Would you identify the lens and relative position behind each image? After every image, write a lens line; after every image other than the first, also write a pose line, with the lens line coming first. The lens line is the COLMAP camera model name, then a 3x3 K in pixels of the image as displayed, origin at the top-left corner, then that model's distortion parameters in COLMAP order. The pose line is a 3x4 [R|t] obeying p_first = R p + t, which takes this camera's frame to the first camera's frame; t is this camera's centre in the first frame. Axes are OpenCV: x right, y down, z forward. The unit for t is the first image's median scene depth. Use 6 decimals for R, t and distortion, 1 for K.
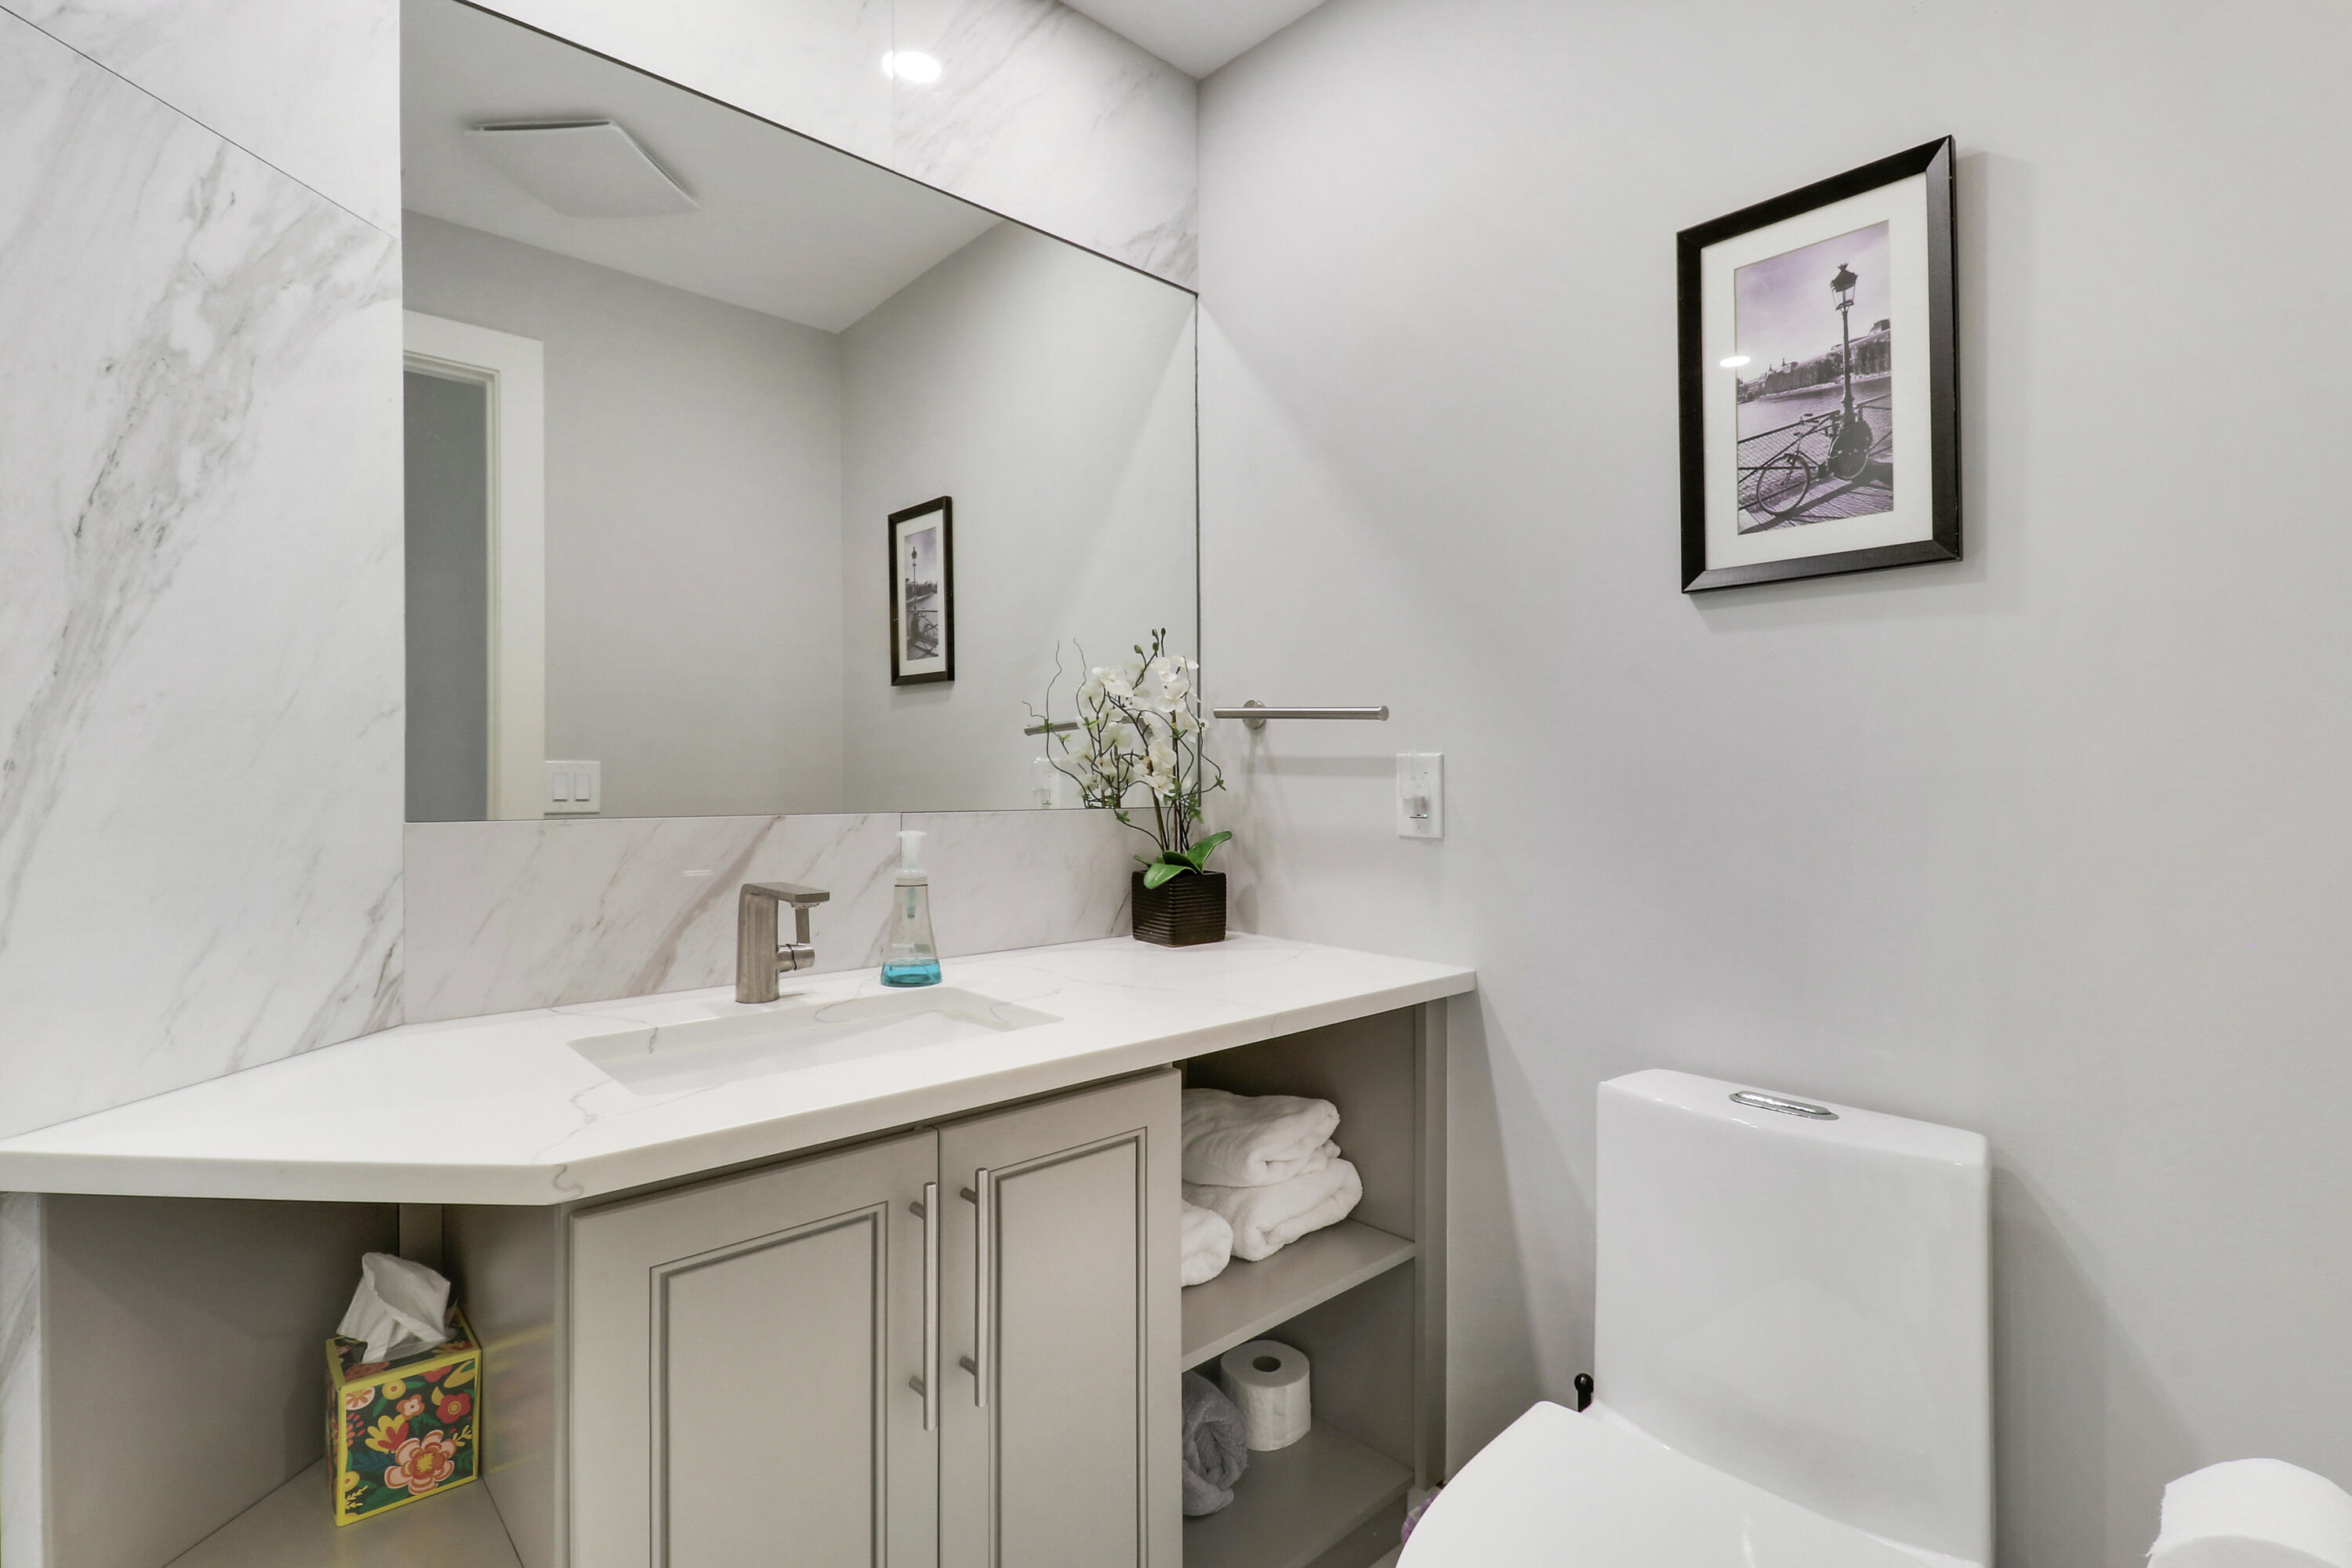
lens RADIAL K [[1106.2, 0, 1237.4], [0, 1106.2, 772.7], [0, 0, 1]] dist [0.001845, -0.011463]
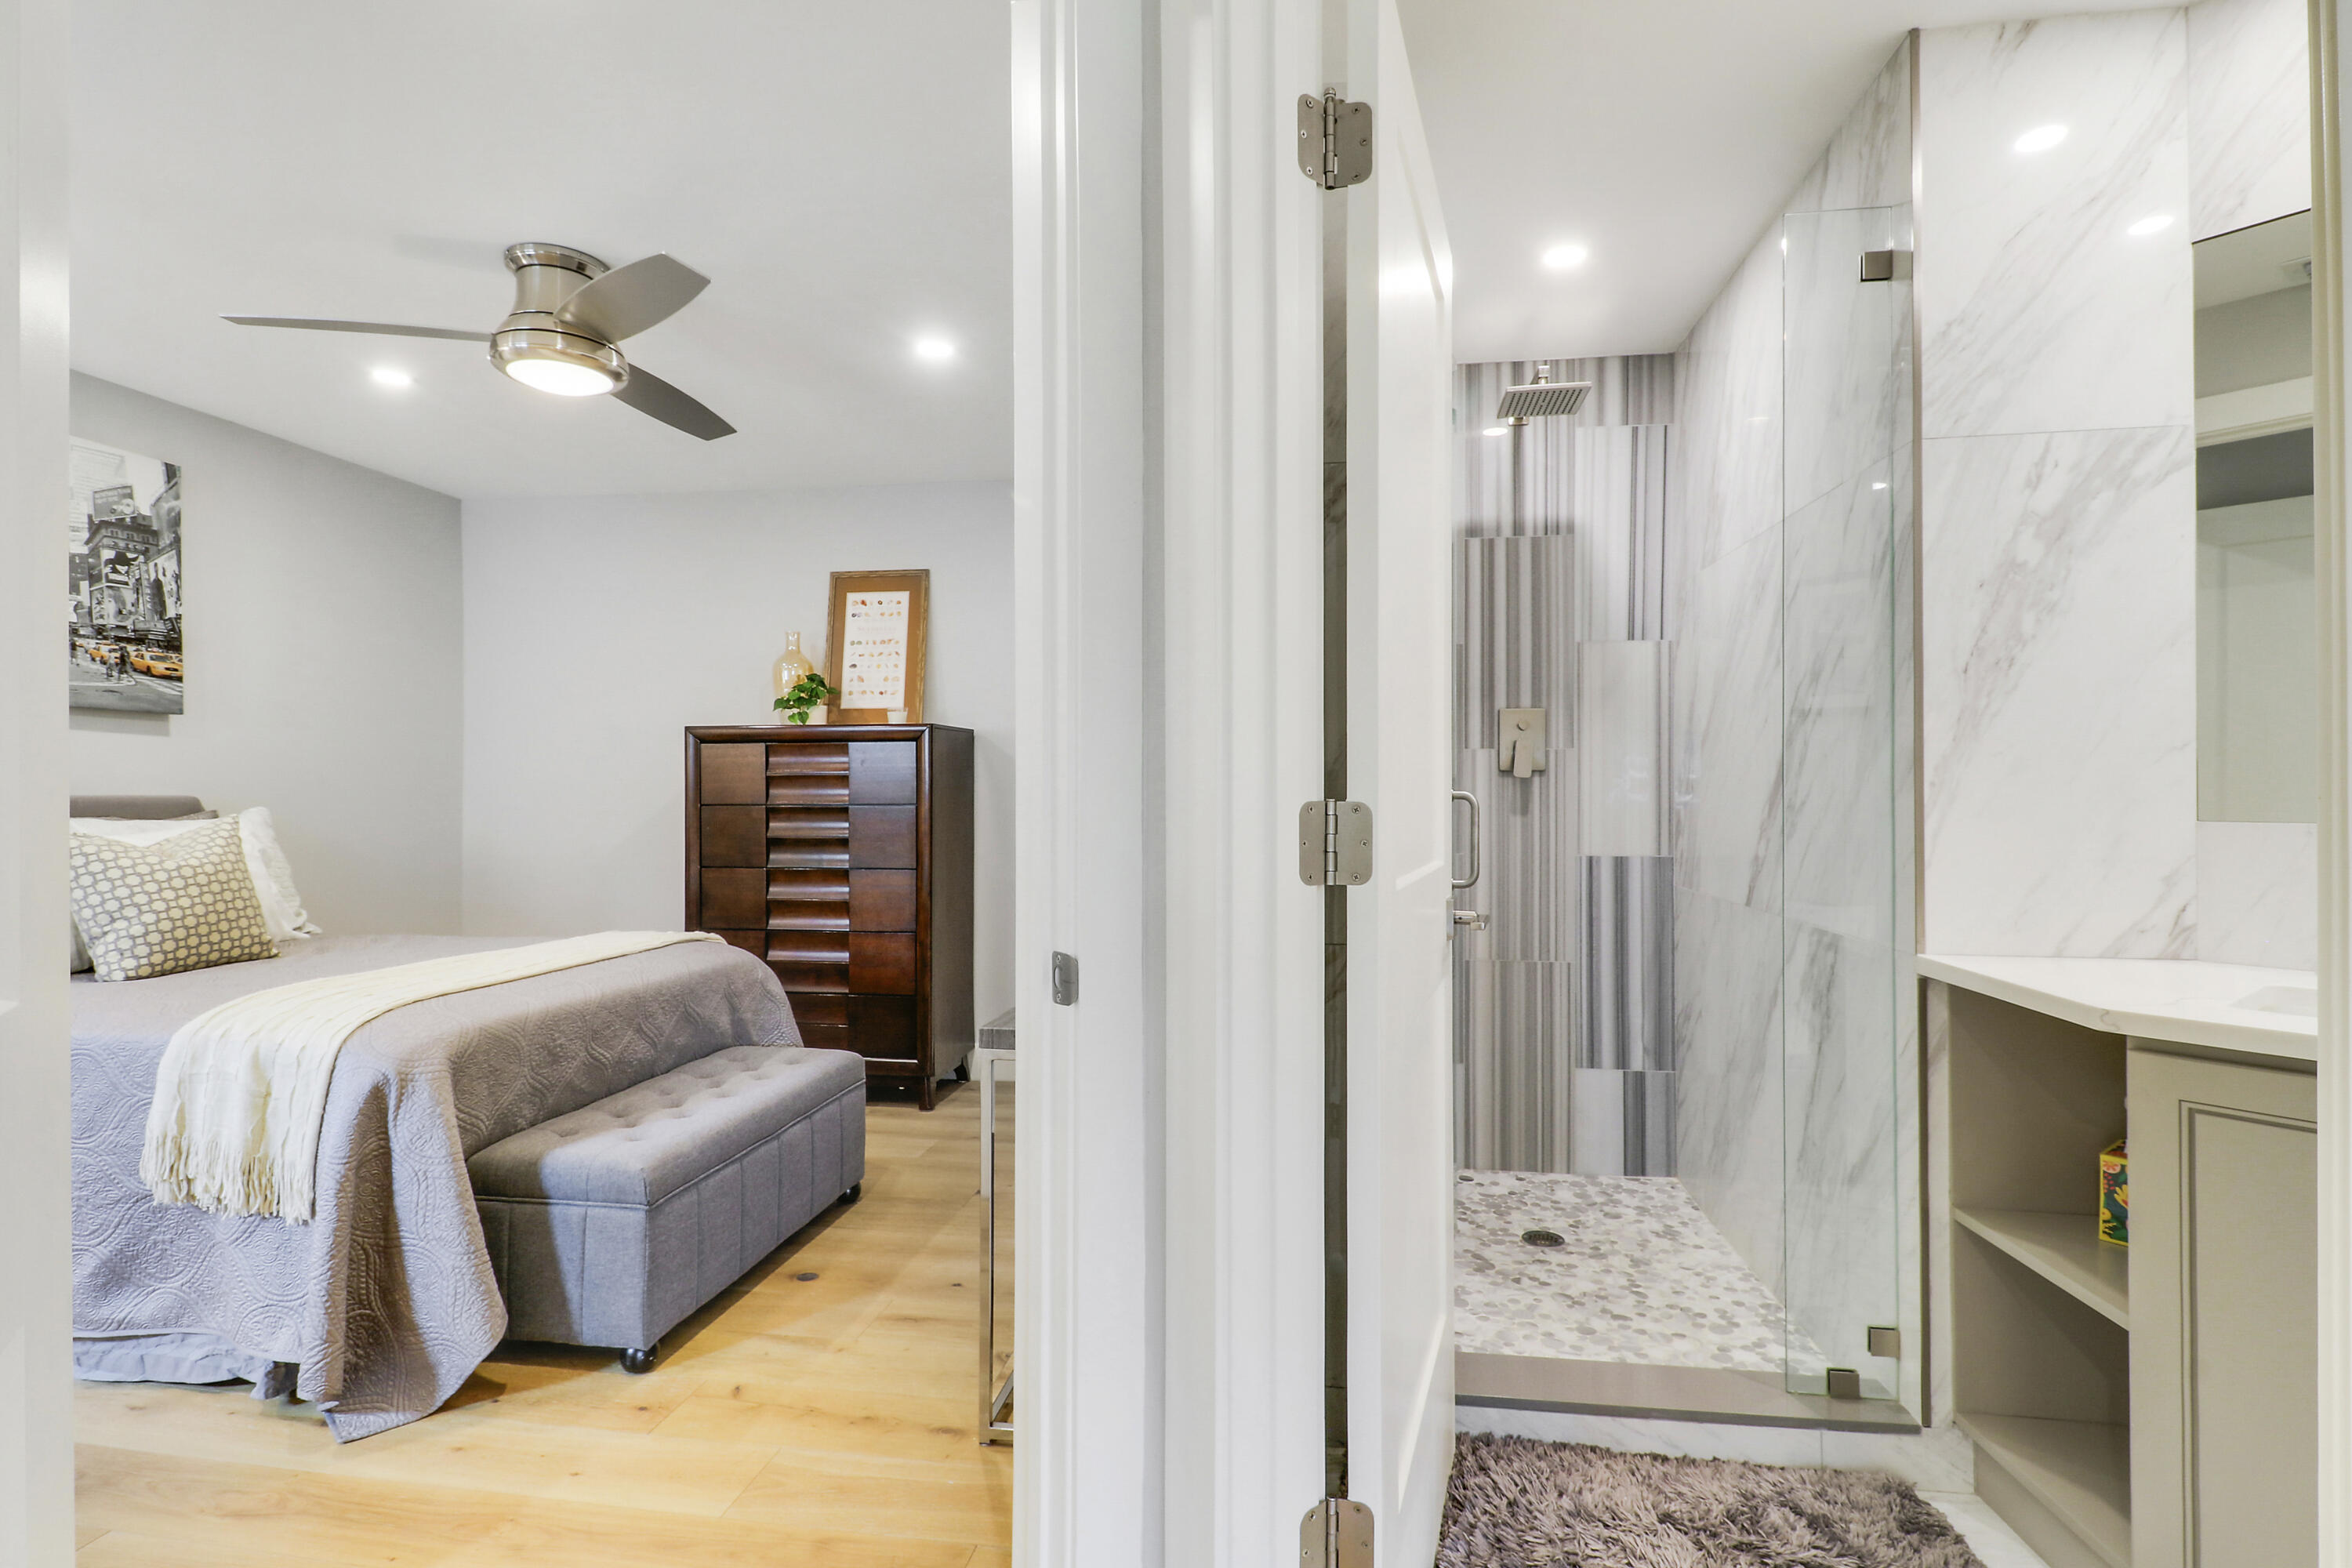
lens RADIAL K [[1116.6, 0, 1206.6], [0, 1116.6, 779.5], [0, 0, 1]] dist [0.001139, -0.012806]
pose [[-0.094579, -0.005673, -0.995501, 1.016341], [-0.004371, 0.999976, -0.005284, 0.003666], [0.995508, 0.003852, -0.094602, -0.203932]]
